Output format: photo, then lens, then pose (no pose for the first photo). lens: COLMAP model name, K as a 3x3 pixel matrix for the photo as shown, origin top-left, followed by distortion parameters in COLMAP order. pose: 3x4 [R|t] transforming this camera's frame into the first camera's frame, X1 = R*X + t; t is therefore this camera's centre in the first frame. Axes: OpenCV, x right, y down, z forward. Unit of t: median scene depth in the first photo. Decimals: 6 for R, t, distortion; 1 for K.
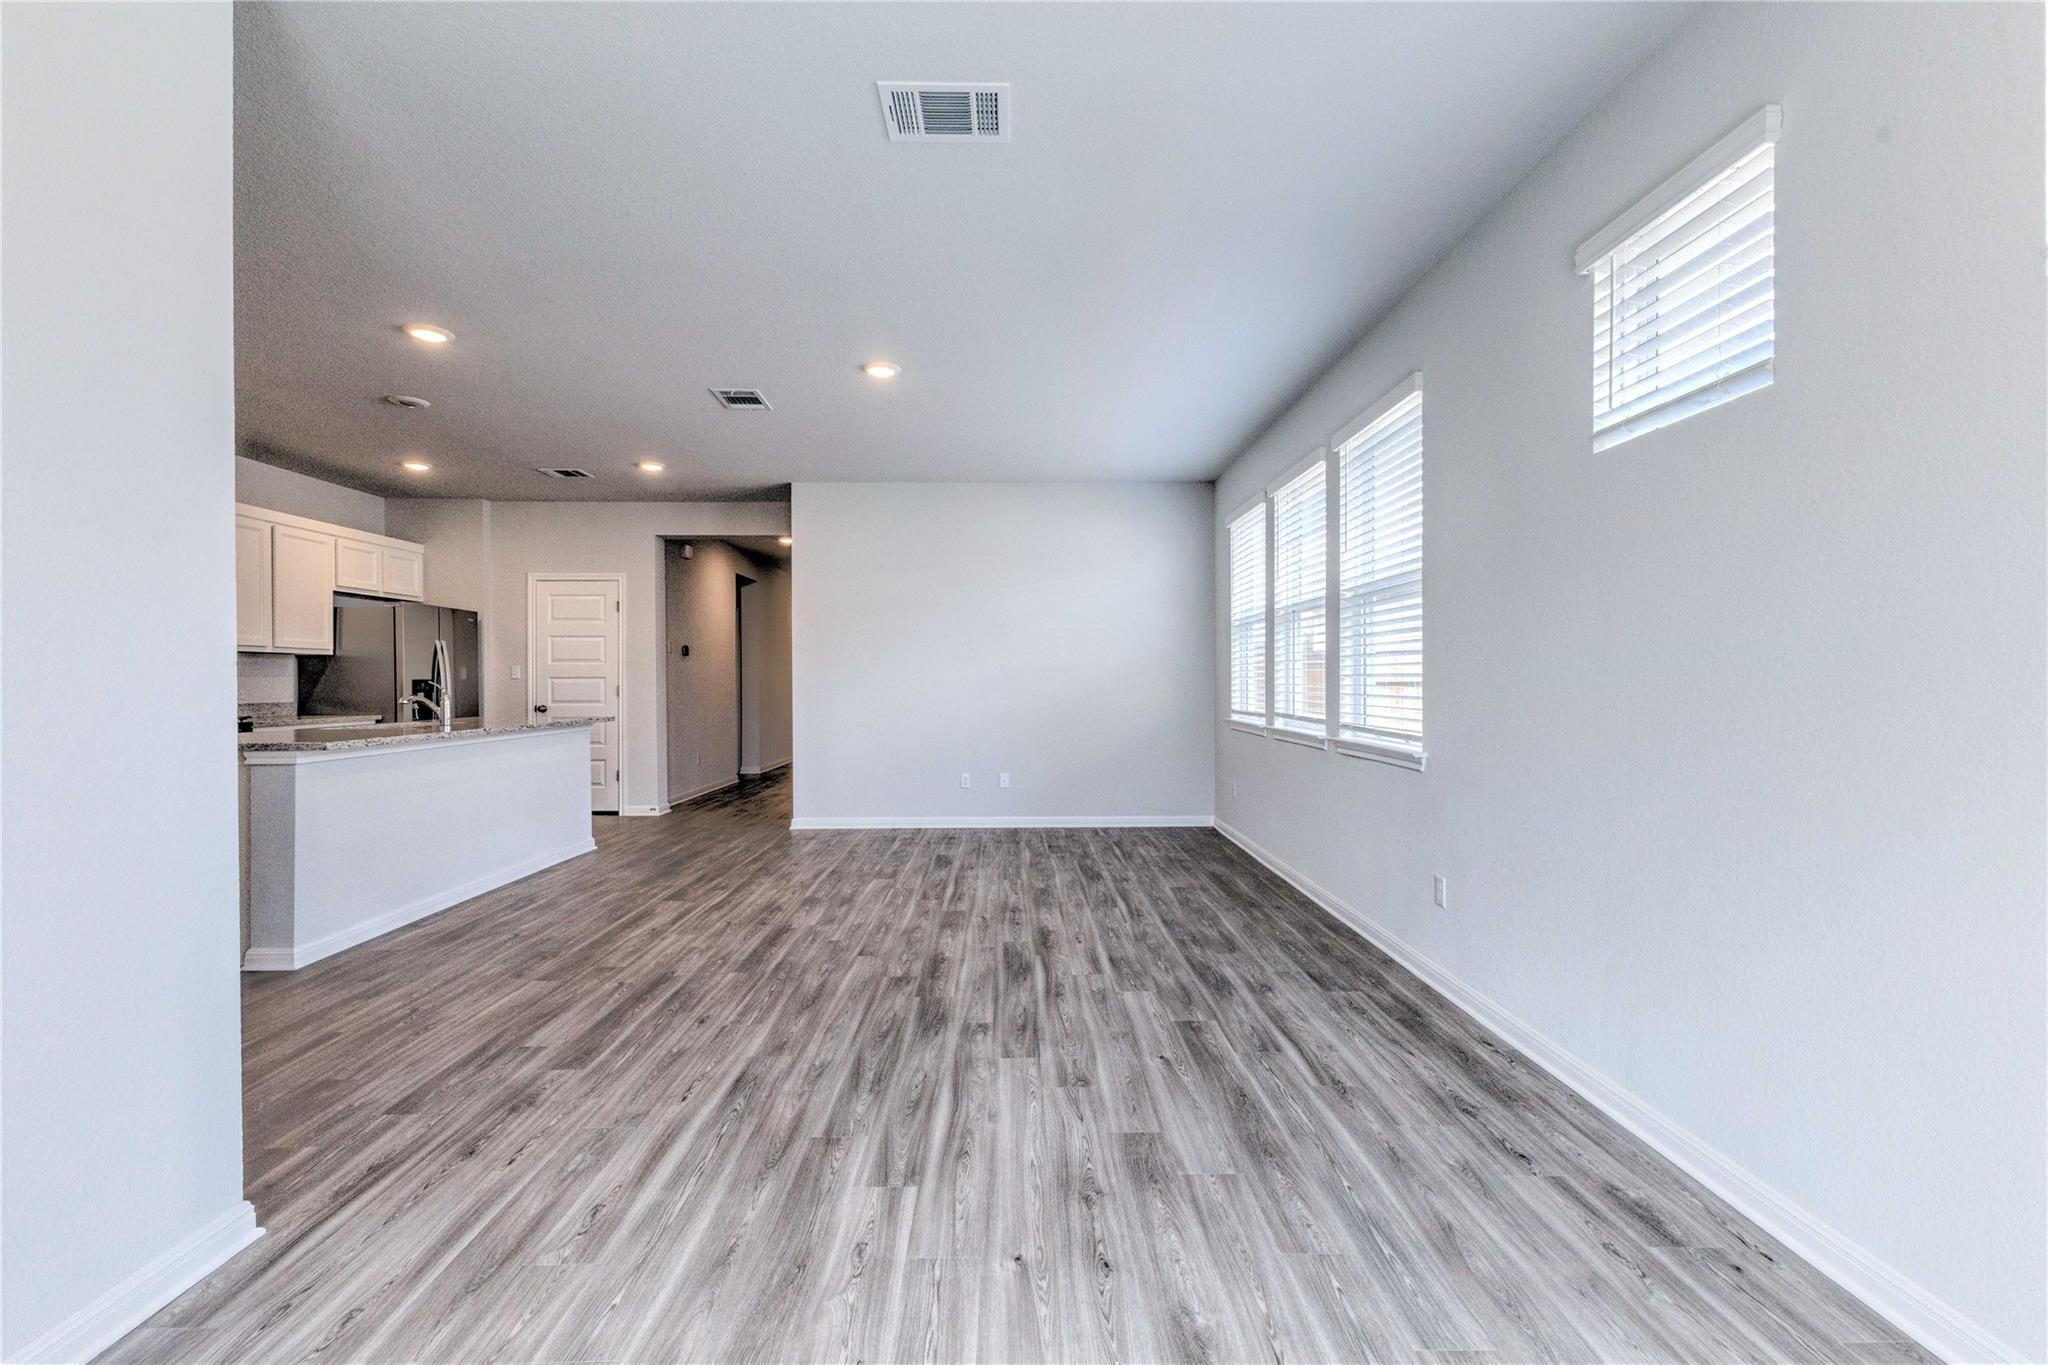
lens RADIAL K [[879.7, 0, 1028.5], [0, 879.7, 679.6], [0, 0, 1]] dist [0.009745, -0.000696]
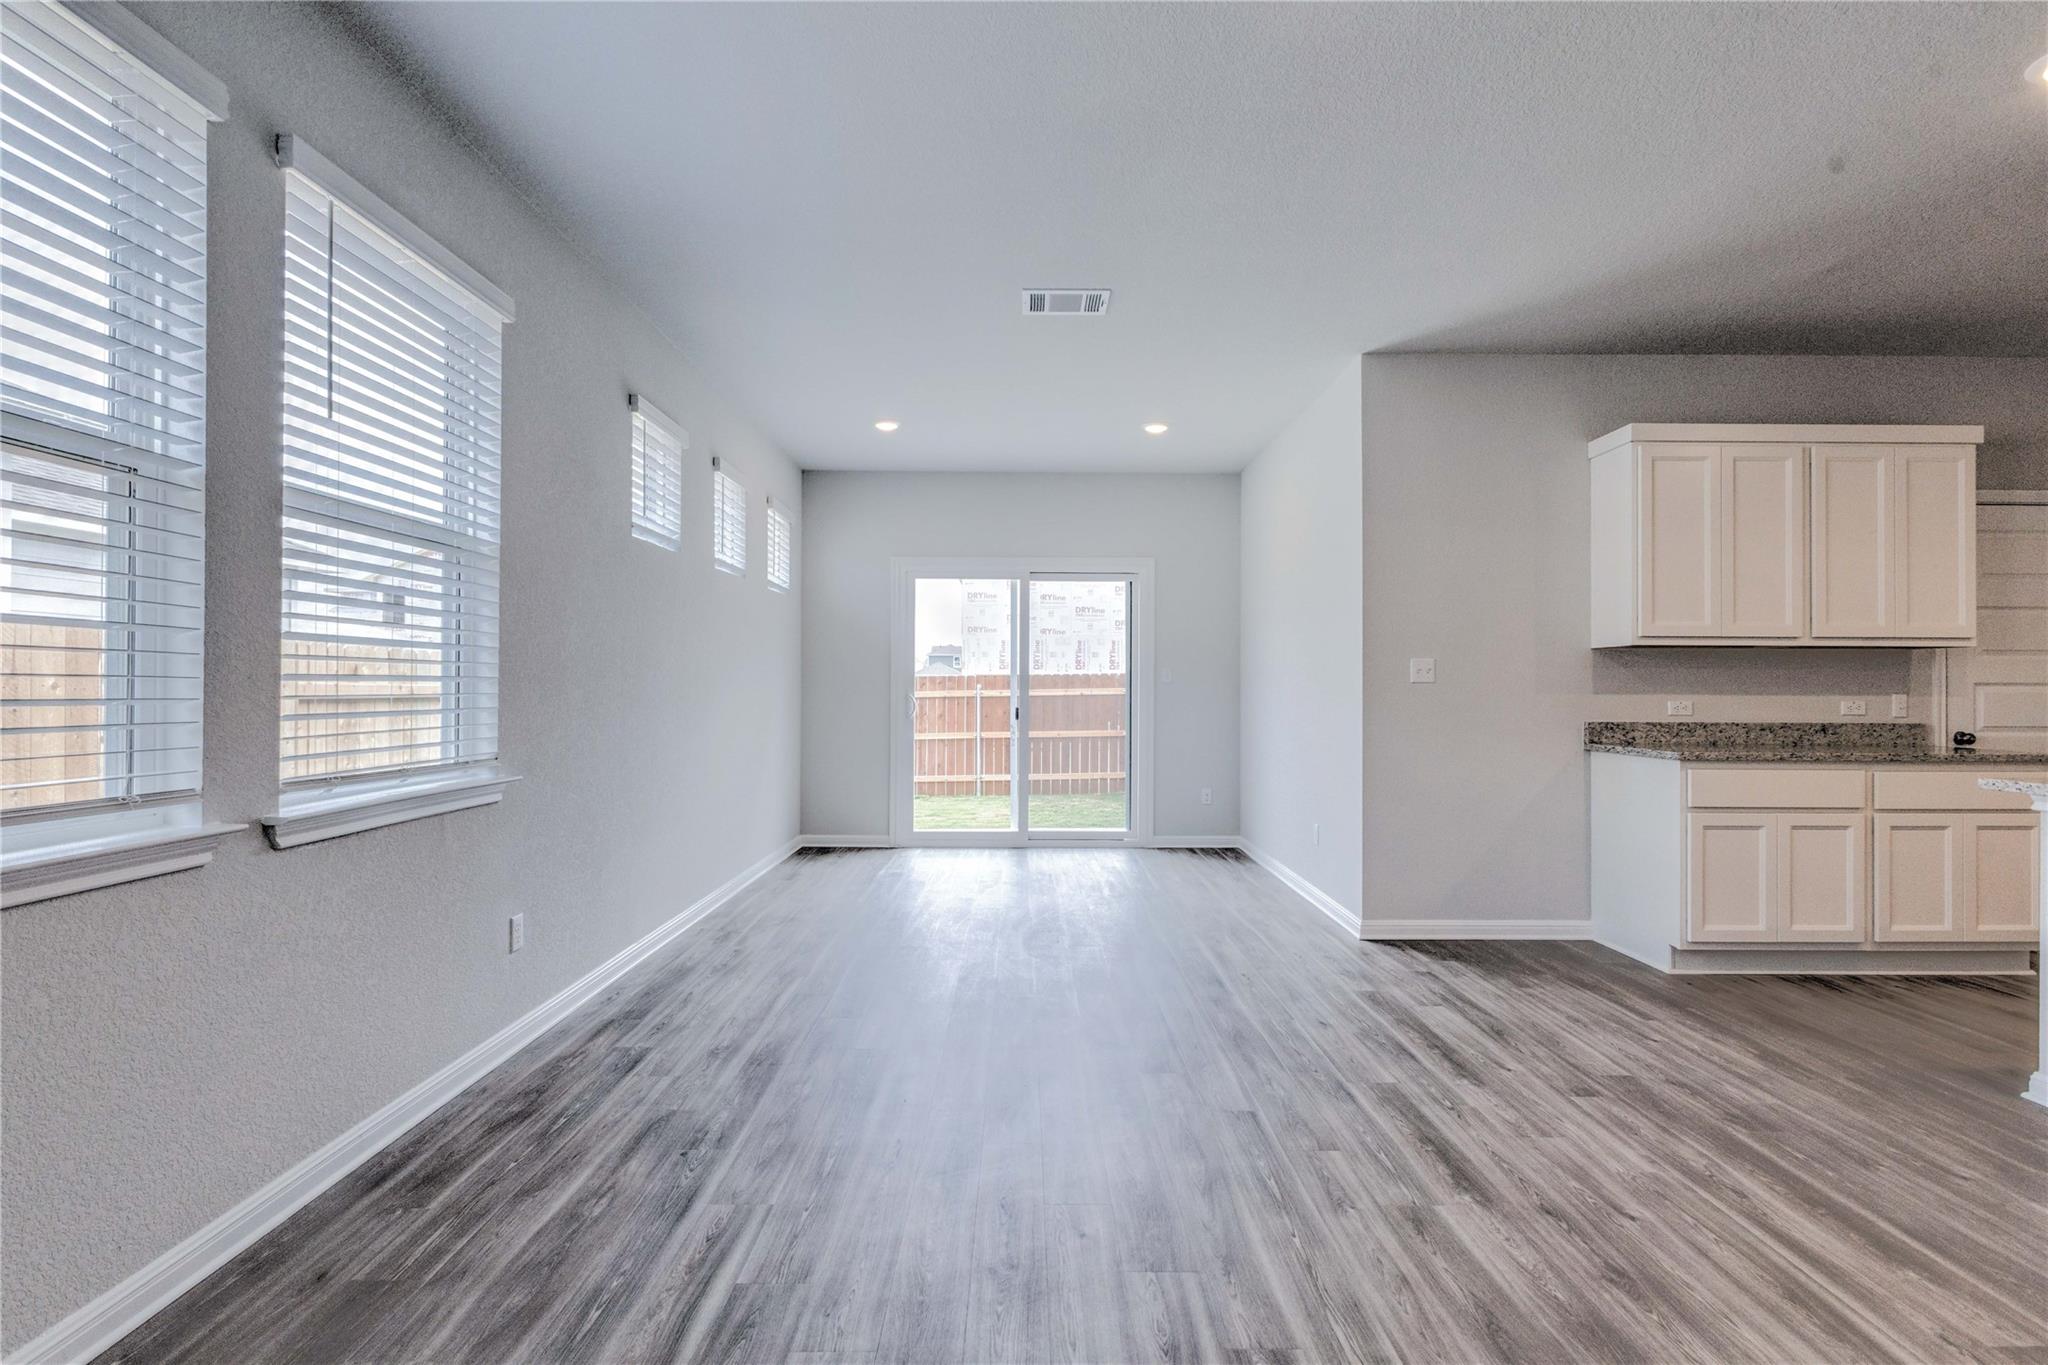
lens RADIAL K [[966.8, 0, 1026.4], [0, 966.8, 681.0], [0, 0, 1]] dist [0.003850, -0.001866]
pose [[-0.999873, -0.002400, 0.015783, -0.034767], [-0.002500, 0.999977, -0.006312, 0.000203], [-0.015767, -0.006350, -0.999856, 1.635069]]
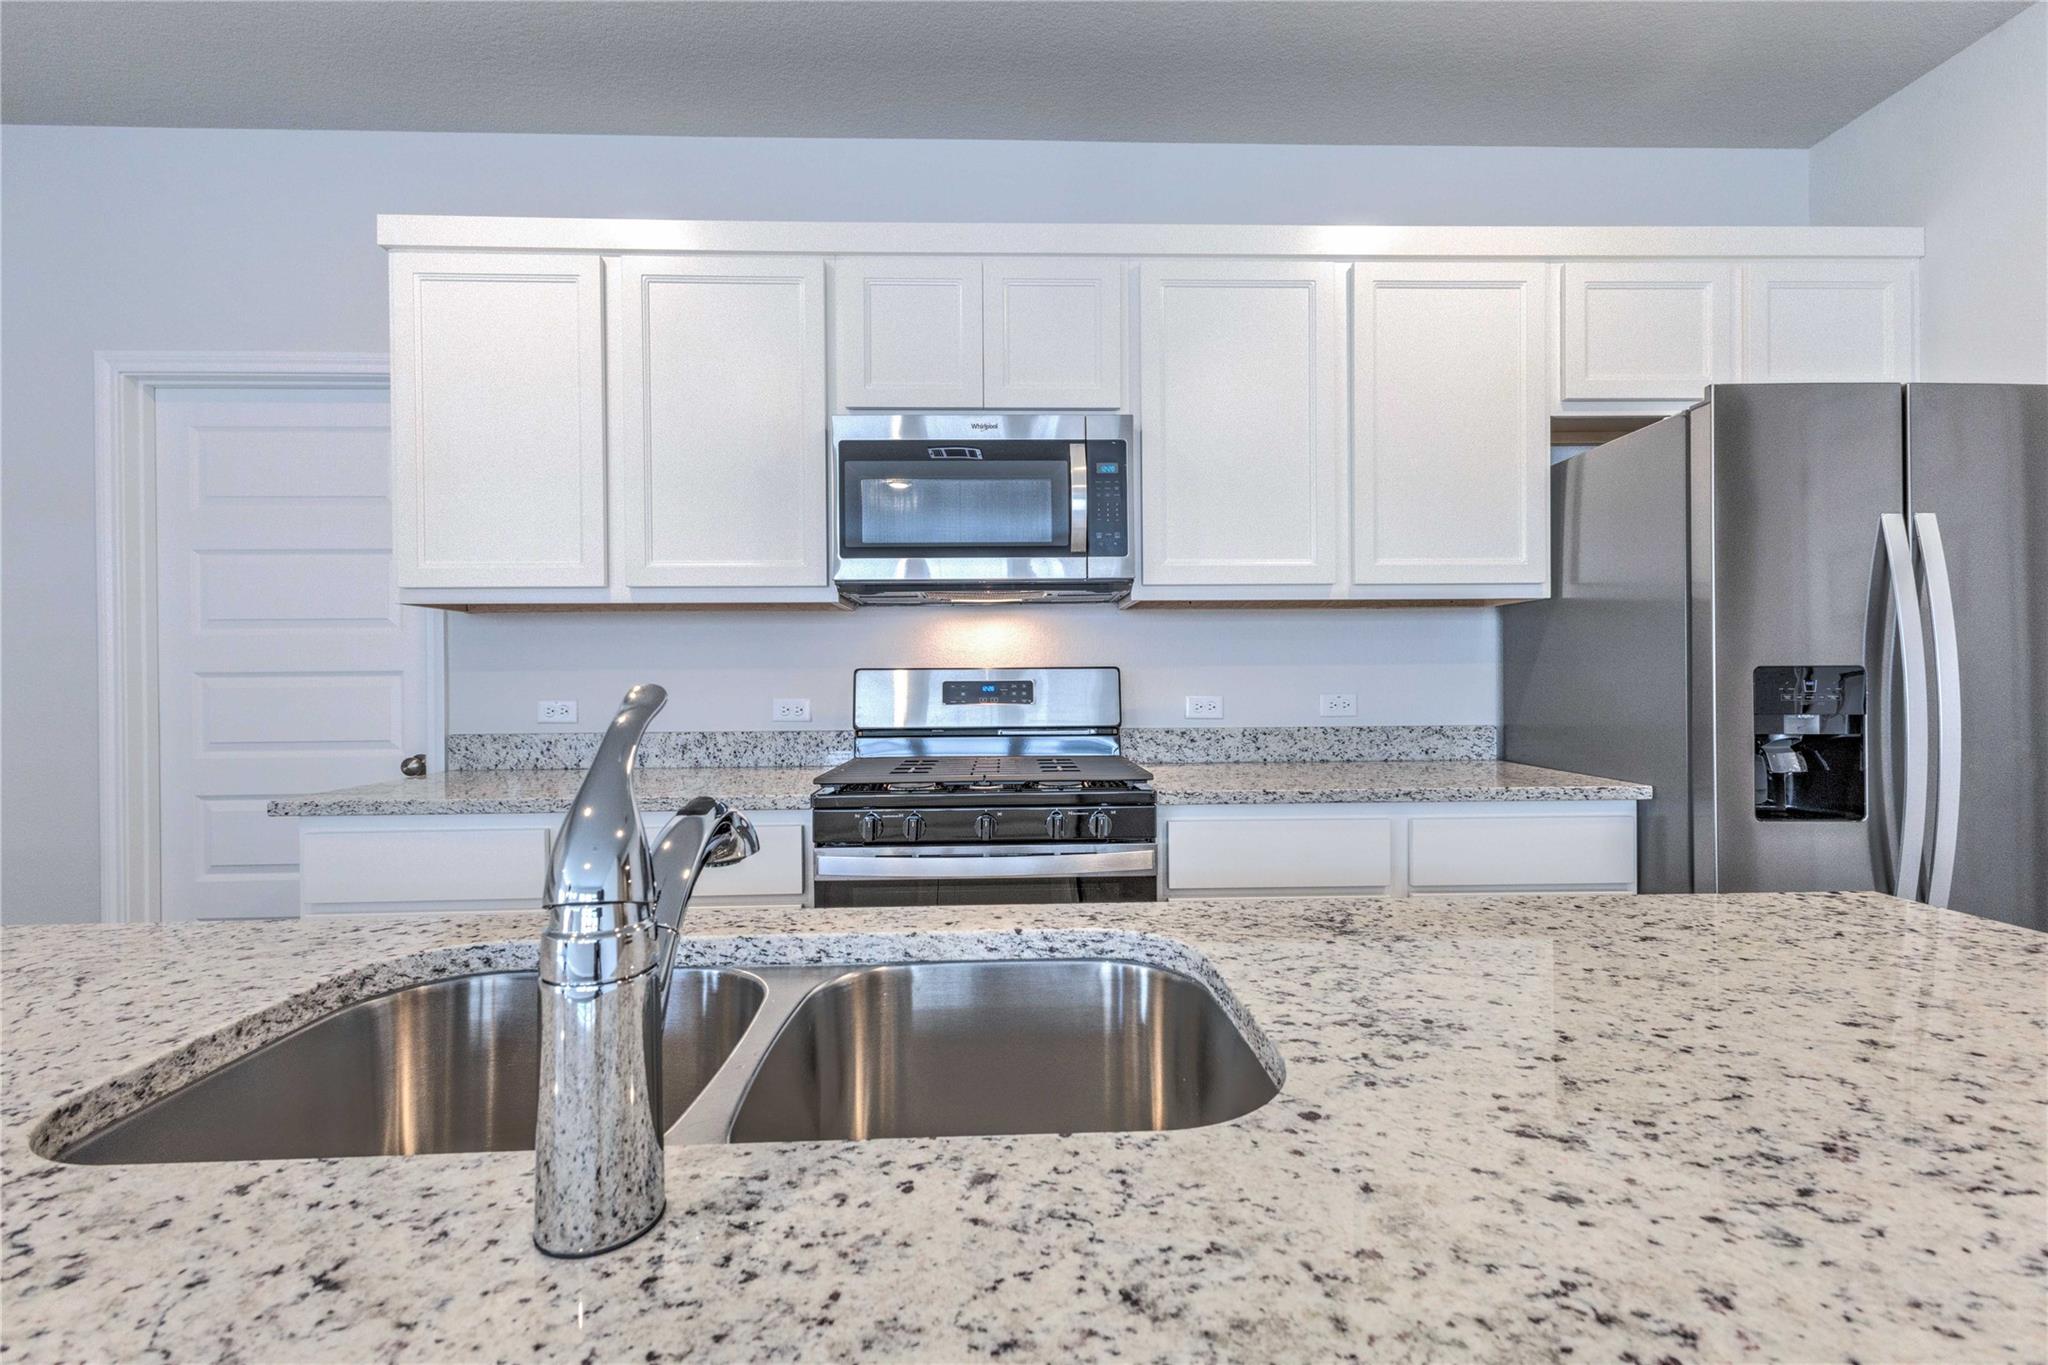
lens RADIAL K [[879.7, 0, 1028.5], [0, 879.7, 679.6], [0, 0, 1]] dist [0.009745, -0.000696]
pose [[0.014084, 0.008708, -0.999863, -0.731034], [0.008425, 0.999926, 0.008827, -0.000296], [0.999865, -0.008548, 0.014009, 1.319073]]
